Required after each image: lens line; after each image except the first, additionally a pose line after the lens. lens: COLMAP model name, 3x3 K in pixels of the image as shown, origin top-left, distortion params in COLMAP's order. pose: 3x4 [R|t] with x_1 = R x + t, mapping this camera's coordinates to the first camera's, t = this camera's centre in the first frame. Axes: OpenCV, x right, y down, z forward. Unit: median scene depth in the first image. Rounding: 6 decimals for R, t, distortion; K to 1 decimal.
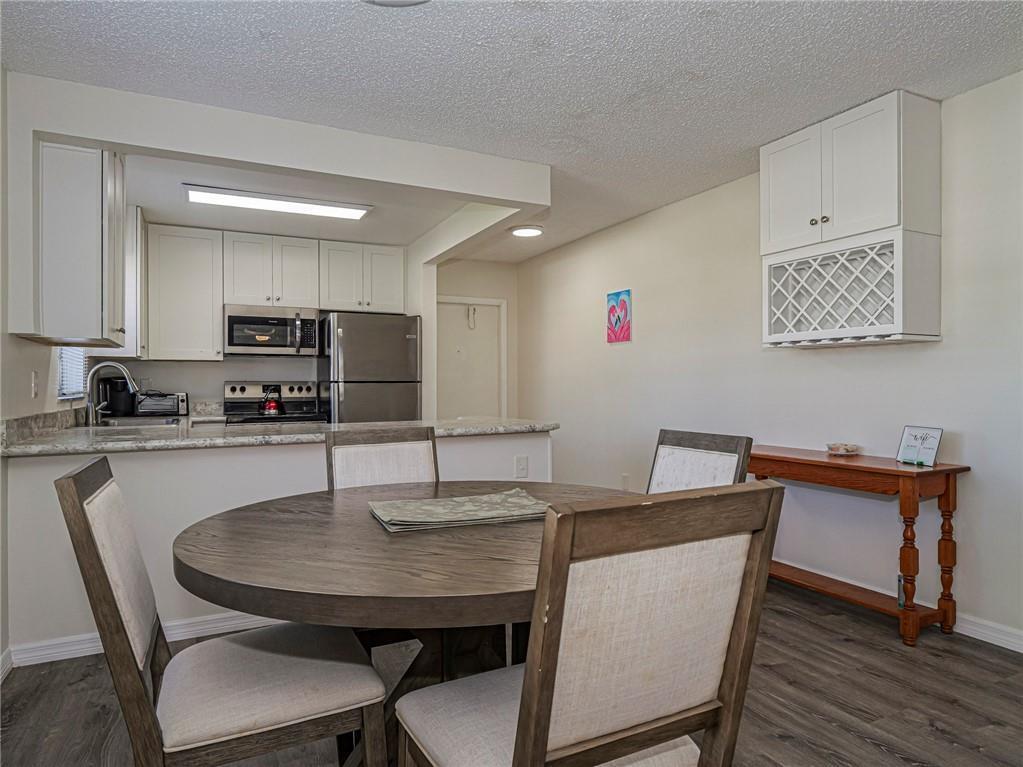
lens RADIAL K [[658.5, 0, 509.1], [0, 658.5, 384.3], [0, 0, 1]] dist [0.004771, -0.001537]
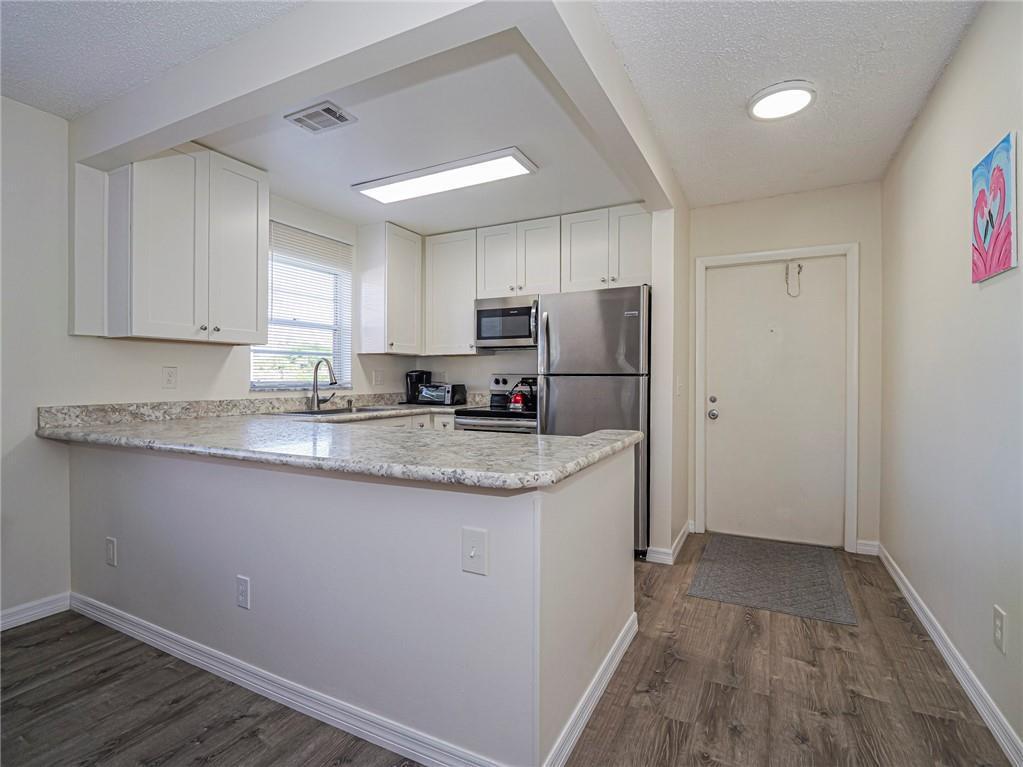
lens RADIAL K [[504.3, 0, 513.6], [0, 504.3, 381.2], [0, 0, 1]] dist [-0.009168, 0.000210]
pose [[0.577731, 0.012434, -0.816133, 0.243228], [-0.003192, 0.999911, 0.012974, -0.003700], [0.816221, -0.004890, 0.577719, 0.576220]]
